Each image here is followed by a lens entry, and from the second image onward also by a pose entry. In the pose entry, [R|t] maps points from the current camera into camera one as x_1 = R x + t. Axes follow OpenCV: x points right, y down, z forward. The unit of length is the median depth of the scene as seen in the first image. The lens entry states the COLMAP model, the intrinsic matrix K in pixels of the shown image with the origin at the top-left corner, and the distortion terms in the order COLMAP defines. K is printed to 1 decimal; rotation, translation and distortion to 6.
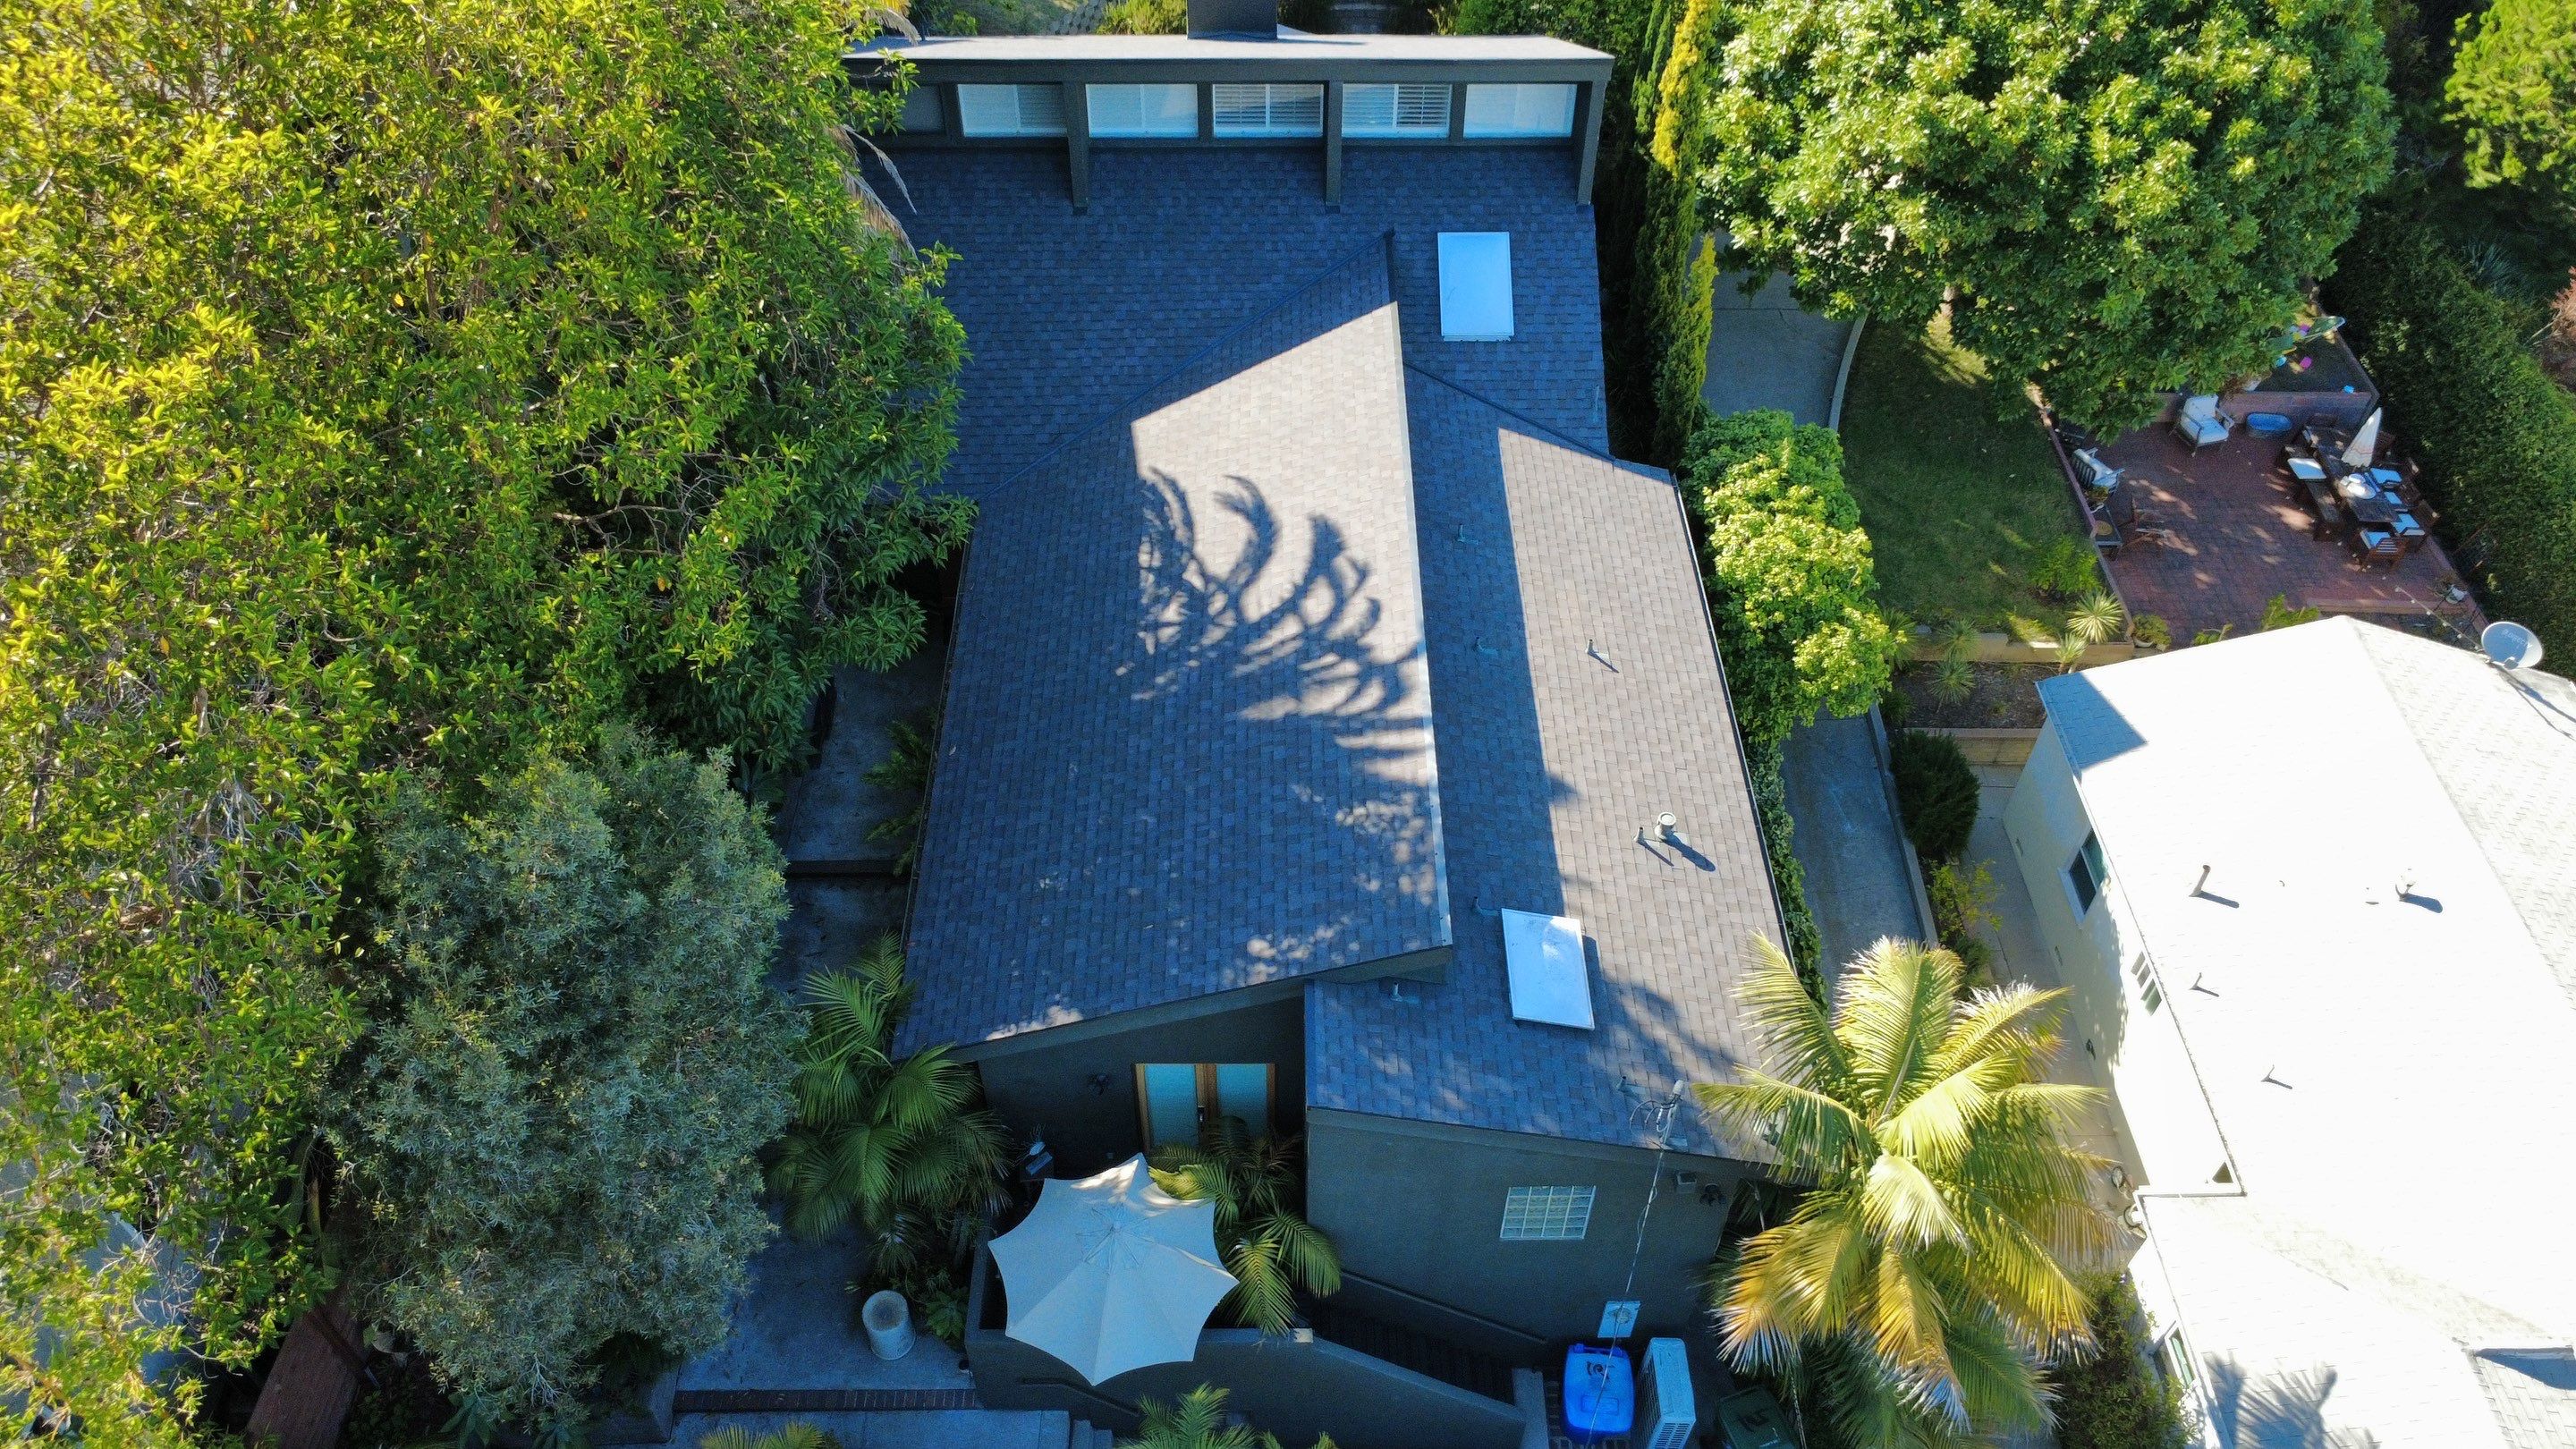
lens RADIAL K [[1903.4, 0, 1269.2], [0, 1903.4, 718.1], [0, 0, 1]] dist [0.009460, -0.003040]
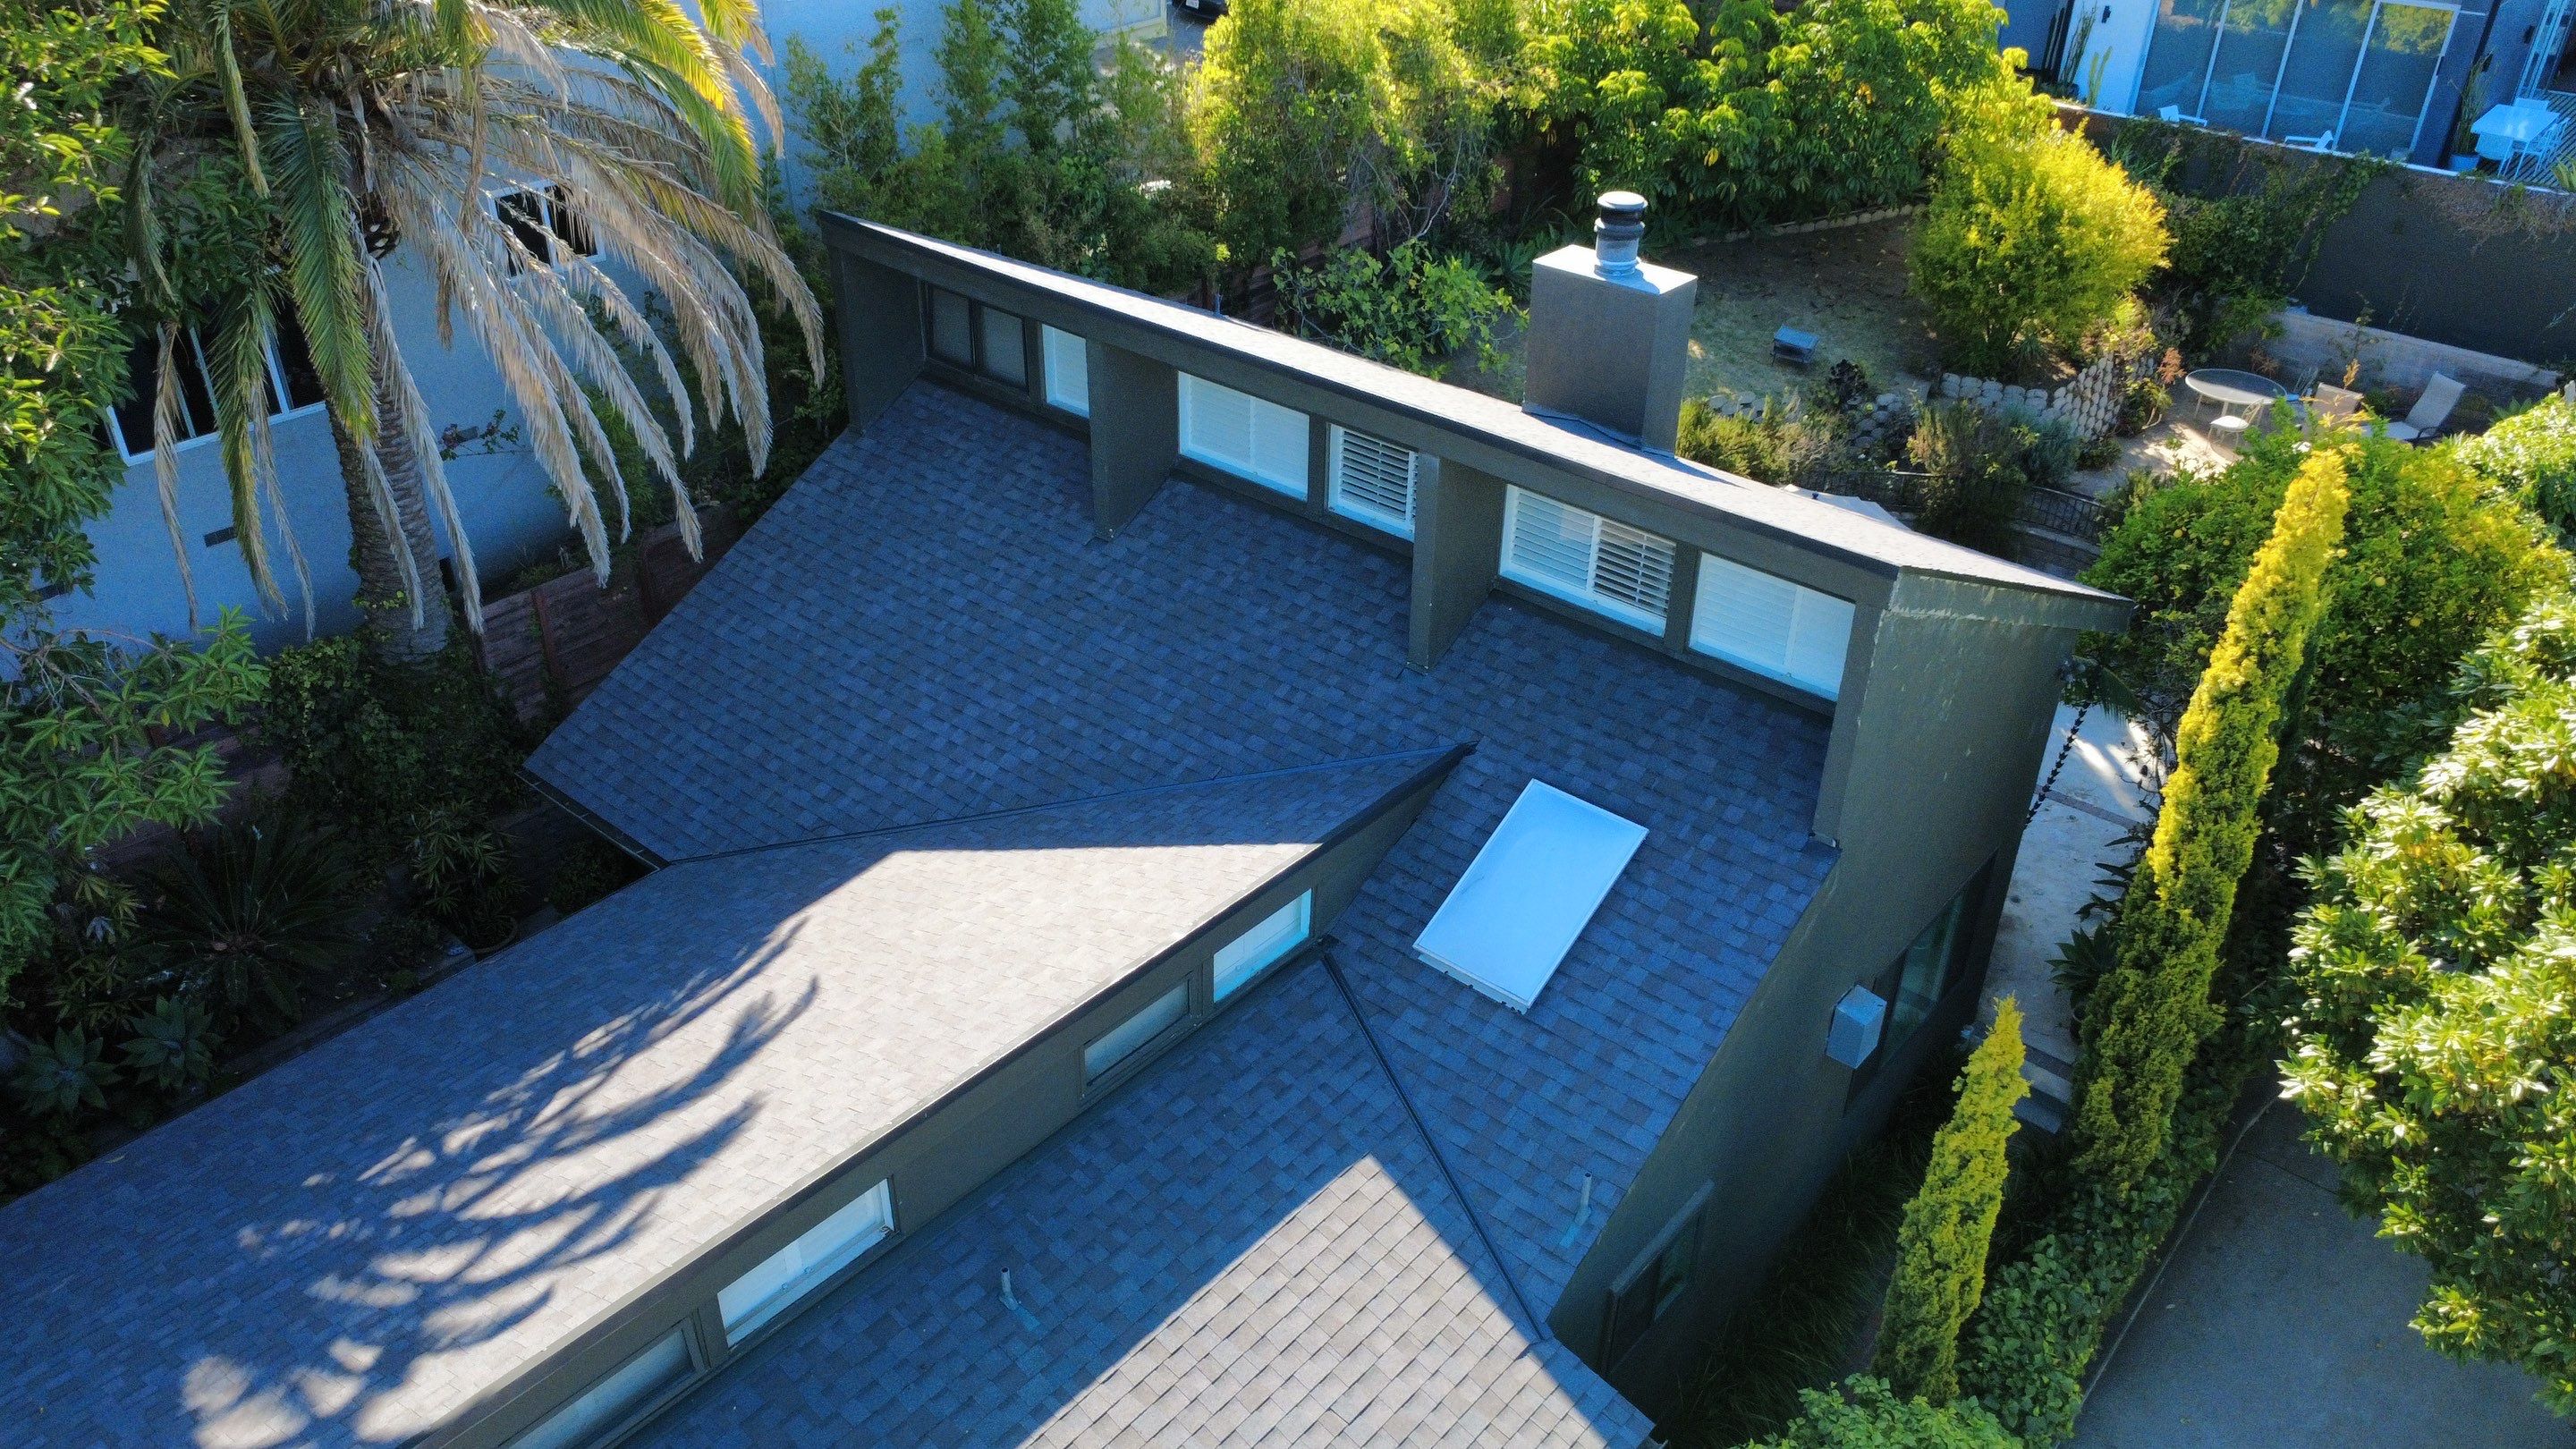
lens RADIAL K [[1903.4, 0, 1269.2], [0, 1903.4, 718.1], [0, 0, 1]] dist [0.009460, -0.003040]
pose [[0.750914, 0.353810, -0.557626, 0.338384], [-0.480518, 0.871951, -0.093833, -0.193160], [0.453023, 0.338409, 0.824772, 0.547963]]
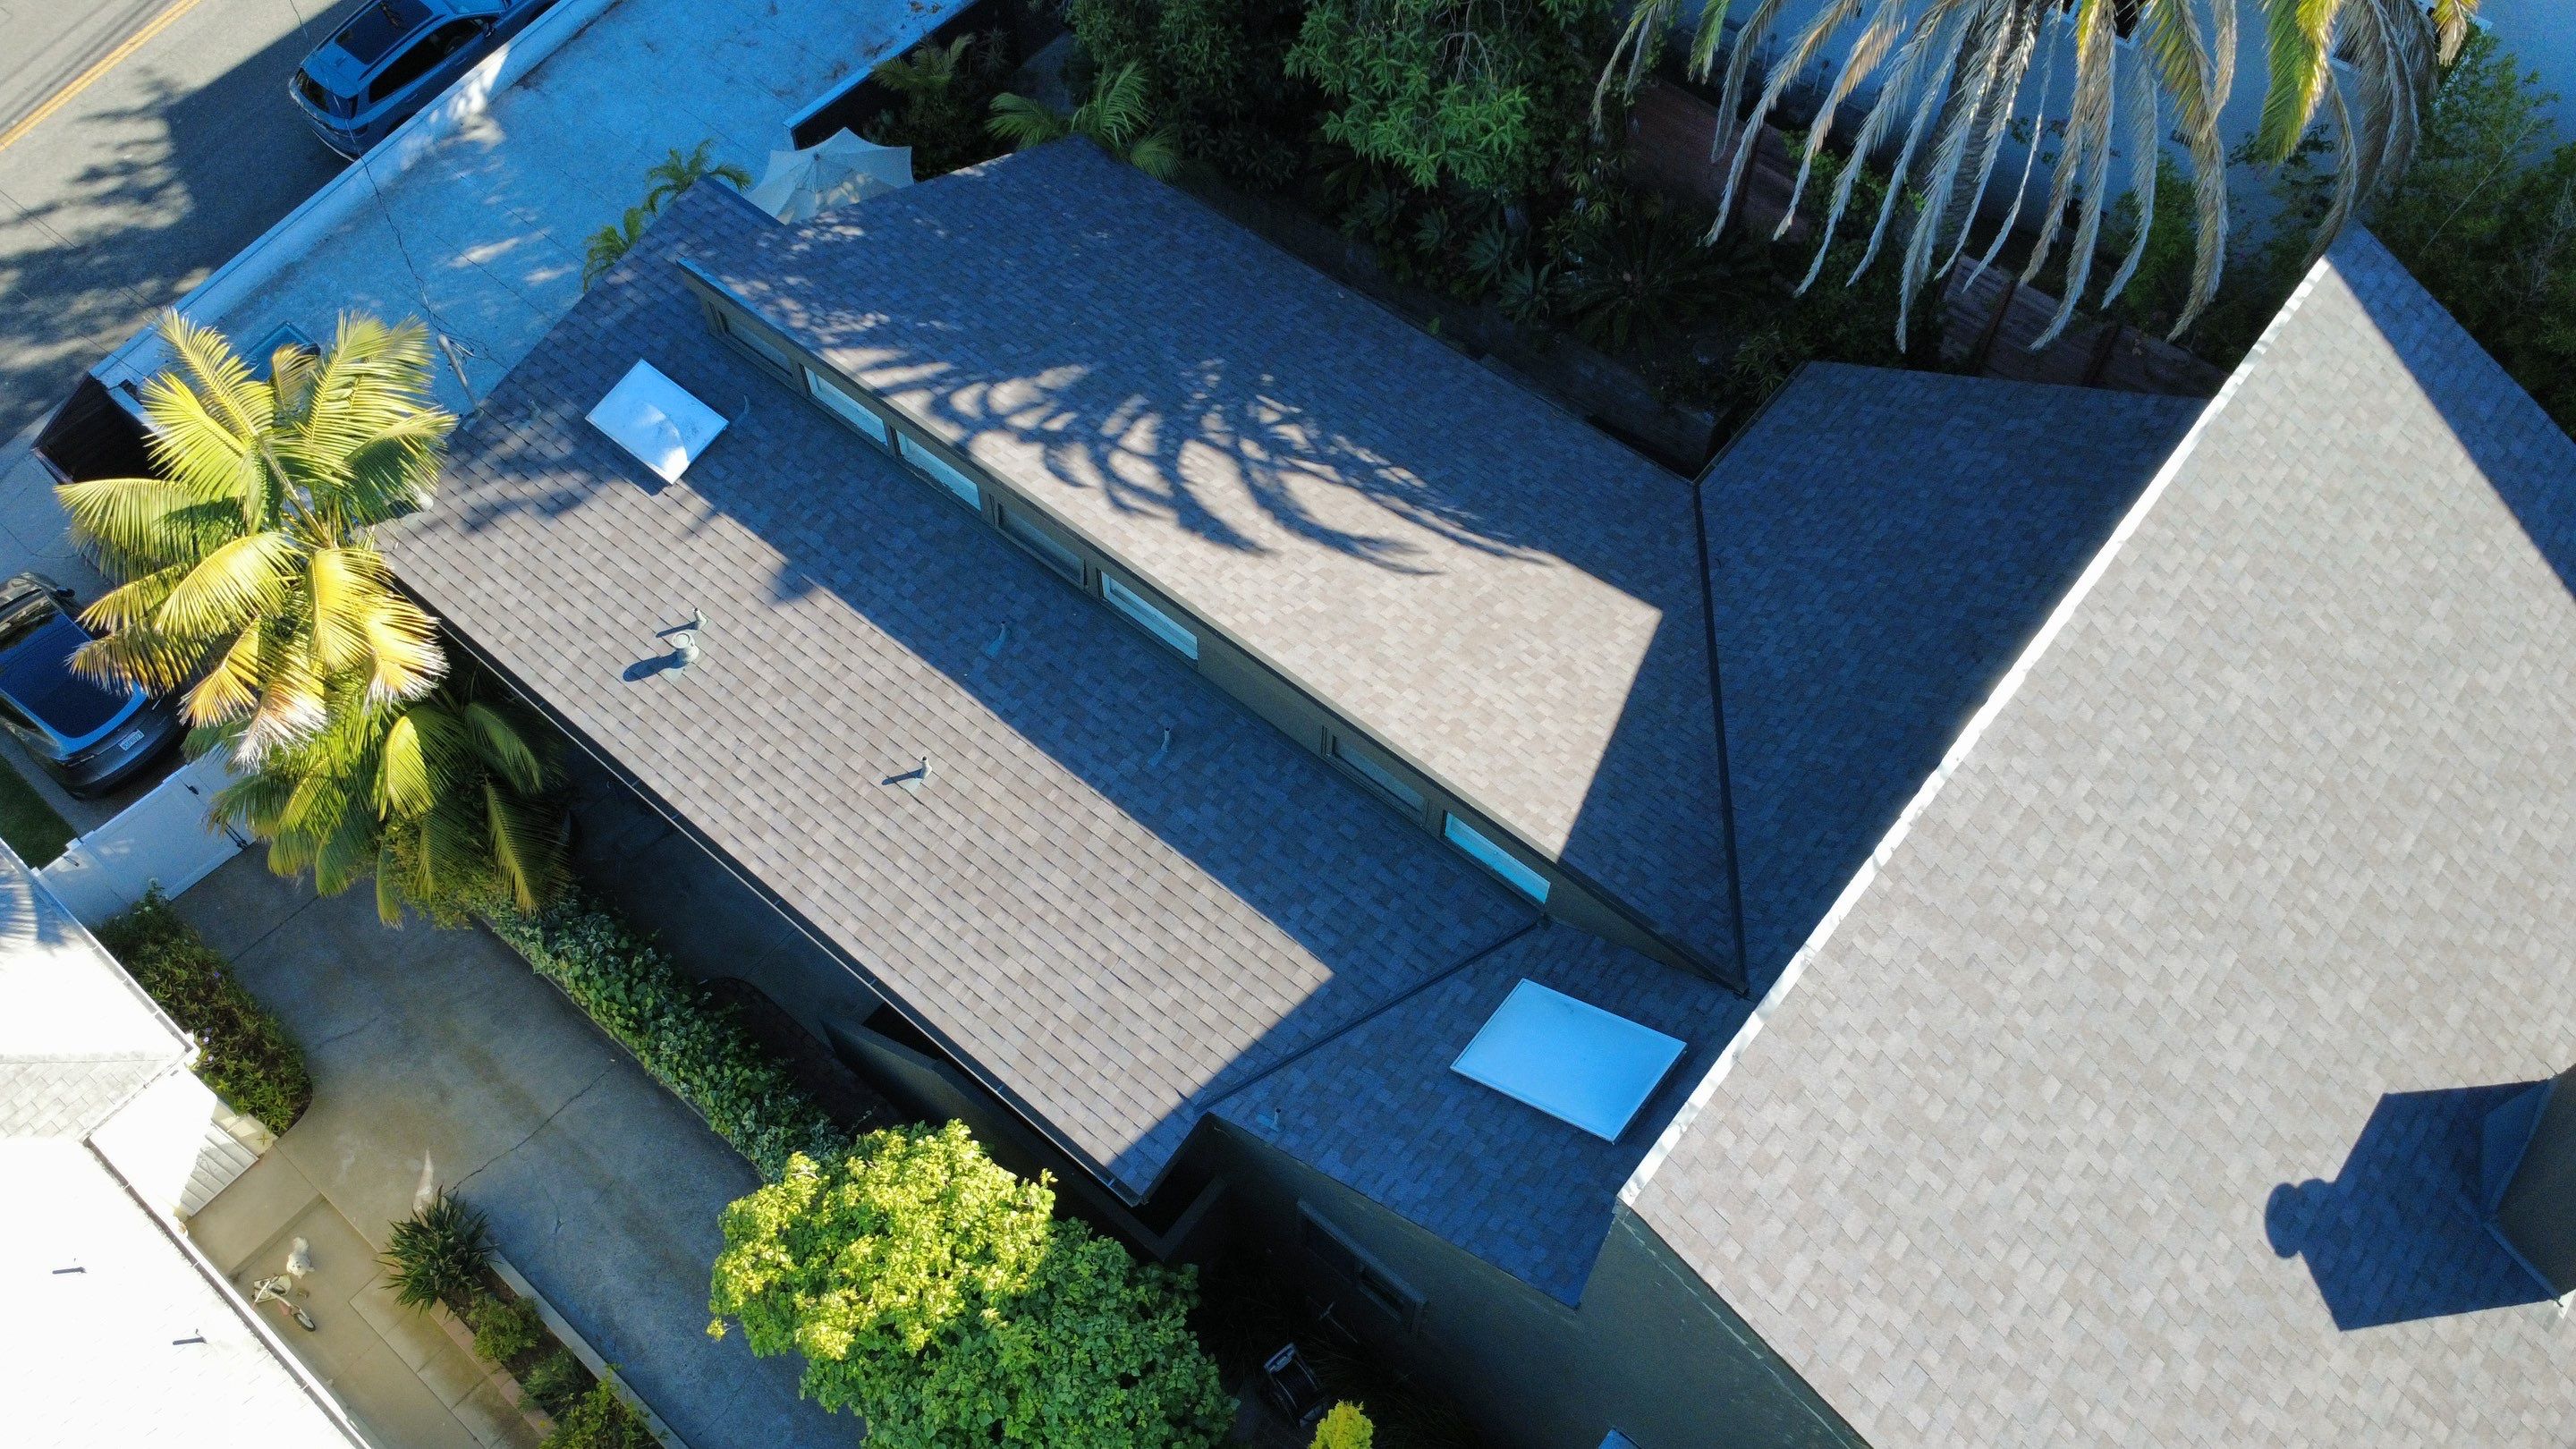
lens RADIAL K [[1903.4, 0, 1269.2], [0, 1903.4, 718.1], [0, 0, 1]] dist [0.009460, -0.003040]
pose [[-0.641288, 0.640951, -0.421819, 0.348105], [-0.547575, 0.002815, 0.836752, -0.671103], [0.537504, 0.767576, 0.349164, 0.709413]]
